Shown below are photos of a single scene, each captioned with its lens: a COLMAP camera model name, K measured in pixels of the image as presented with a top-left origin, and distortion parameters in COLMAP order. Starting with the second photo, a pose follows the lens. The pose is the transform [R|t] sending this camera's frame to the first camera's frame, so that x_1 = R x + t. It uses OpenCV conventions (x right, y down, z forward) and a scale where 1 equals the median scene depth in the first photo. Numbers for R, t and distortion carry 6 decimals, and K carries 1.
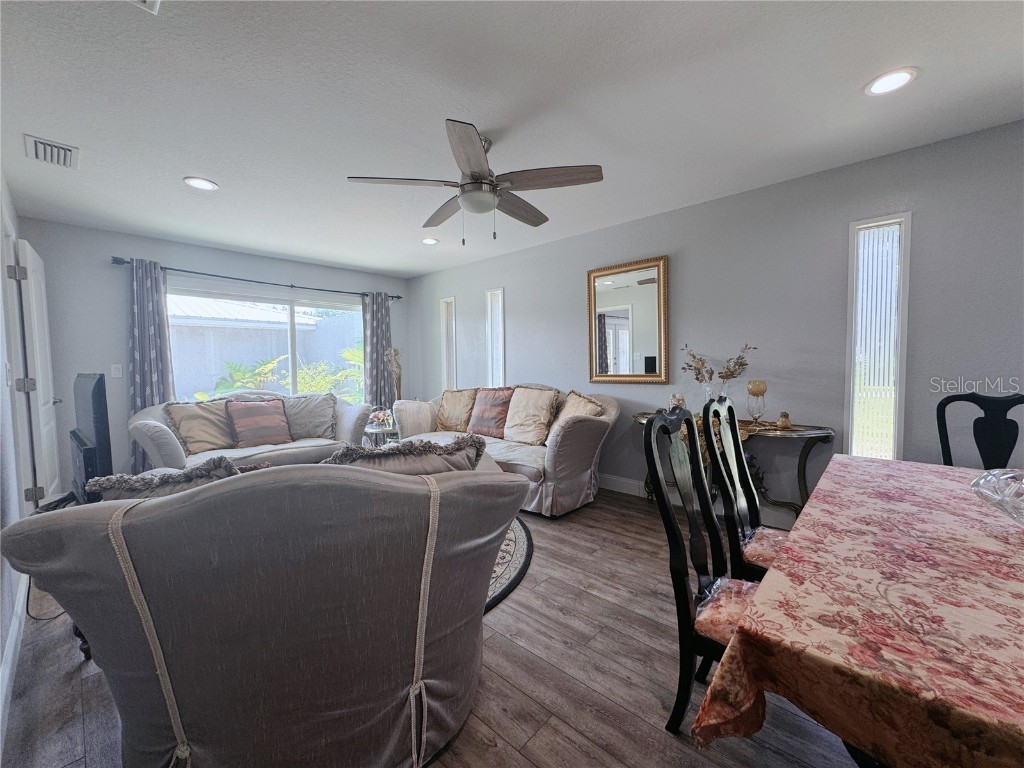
lens RADIAL K [[408.2, 0, 510.9], [0, 408.2, 387.1], [0, 0, 1]] dist [-0.005136, 0.000901]
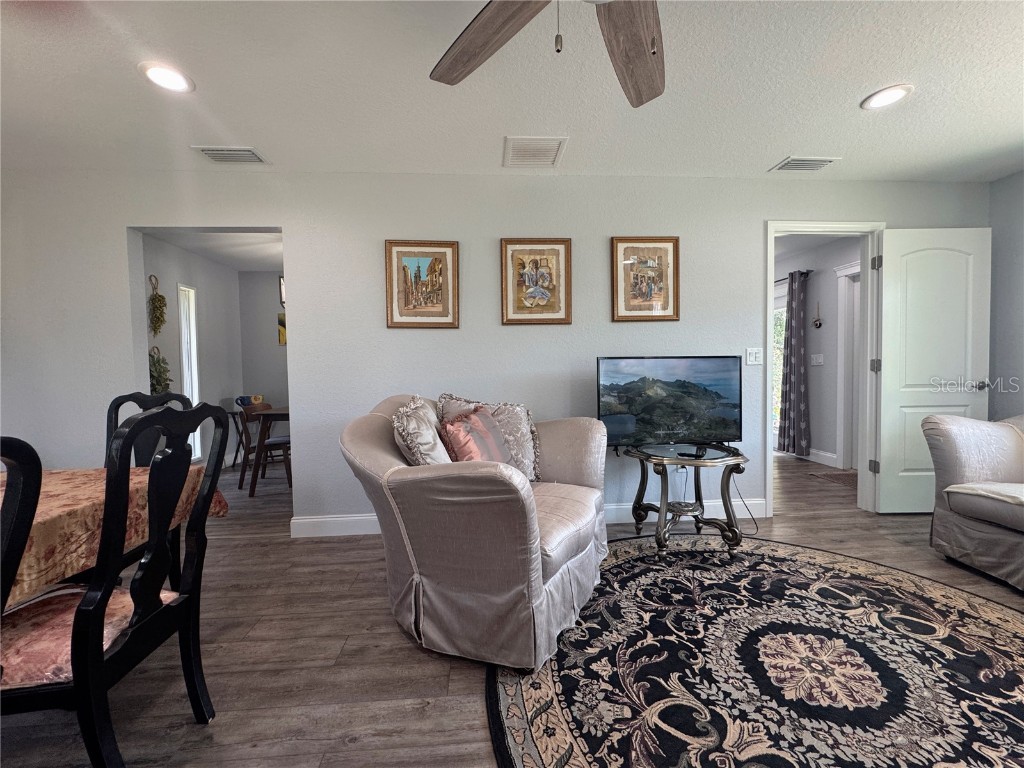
lens RADIAL K [[408.2, 0, 510.1], [0, 408.2, 384.5], [0, 0, 1]] dist [-0.005136, 0.000901]
pose [[-0.691665, 0.052451, -0.720312, 0.200707], [-0.016877, 0.995913, 0.088726, -0.025453], [0.722022, 0.073525, -0.687953, 0.775138]]
